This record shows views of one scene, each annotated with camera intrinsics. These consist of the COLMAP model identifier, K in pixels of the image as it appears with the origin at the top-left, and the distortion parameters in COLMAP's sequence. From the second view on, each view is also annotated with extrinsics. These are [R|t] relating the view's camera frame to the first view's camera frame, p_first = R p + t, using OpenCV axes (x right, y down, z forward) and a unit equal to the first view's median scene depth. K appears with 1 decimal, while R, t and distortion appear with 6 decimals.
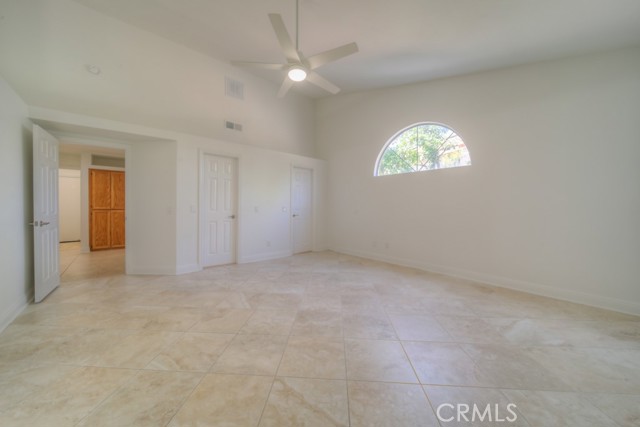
lens RADIAL K [[227.7, 0, 323.4], [0, 227.7, 202.6], [0, 0, 1]] dist [-0.001057, -0.000014]
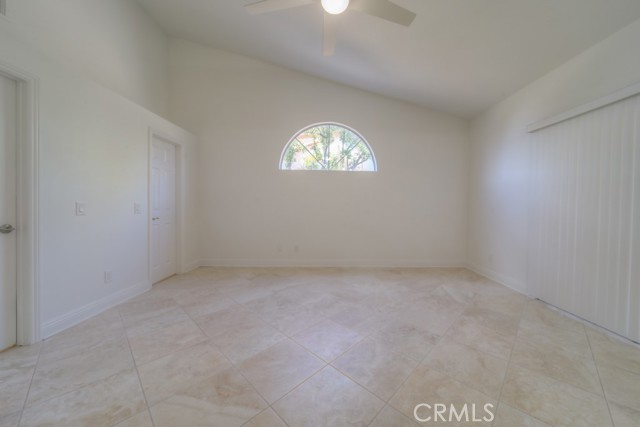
lens RADIAL K [[227.7, 0, 323.4], [0, 227.7, 202.6], [0, 0, 1]] dist [-0.001057, -0.000014]
pose [[0.618891, 0.019573, 0.785233, -0.366820], [-0.033556, 0.999436, 0.001534, -0.000293], [-0.784760, -0.027299, 0.619198, 0.342918]]
